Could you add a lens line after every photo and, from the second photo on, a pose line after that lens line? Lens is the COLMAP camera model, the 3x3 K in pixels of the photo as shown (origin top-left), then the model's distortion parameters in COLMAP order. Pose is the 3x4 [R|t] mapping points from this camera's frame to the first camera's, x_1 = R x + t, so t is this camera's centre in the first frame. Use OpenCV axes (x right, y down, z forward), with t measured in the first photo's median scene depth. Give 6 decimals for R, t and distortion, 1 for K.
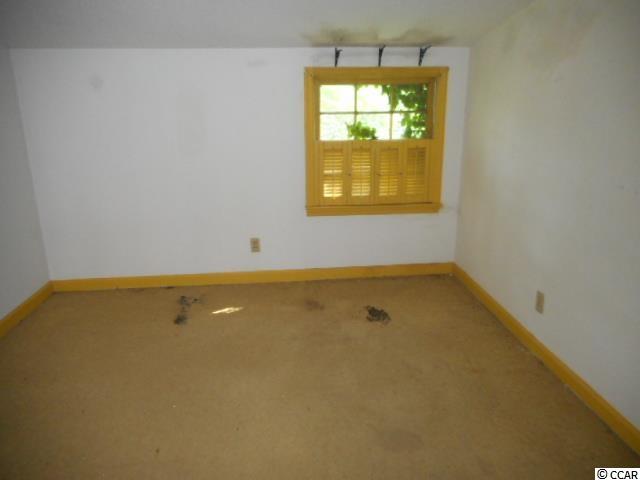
lens RADIAL K [[479.8, 0, 318.8], [0, 479.8, 239.8], [0, 0, 1]] dist [-0.009521, -0.002131]
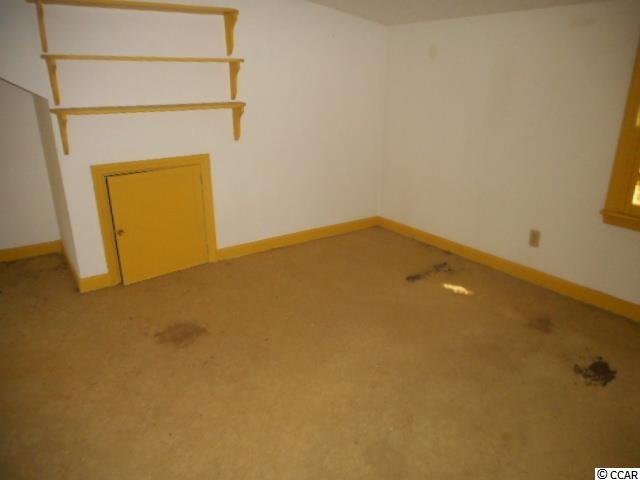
lens RADIAL K [[479.8, 0, 318.8], [0, 479.8, 240.2], [0, 0, 1]] dist [-0.009521, -0.002131]
pose [[0.494200, 0.301940, -0.815229, 0.402696], [-0.247221, 0.947842, 0.201189, -0.067195], [0.833455, 0.102114, 0.543070, 0.213030]]
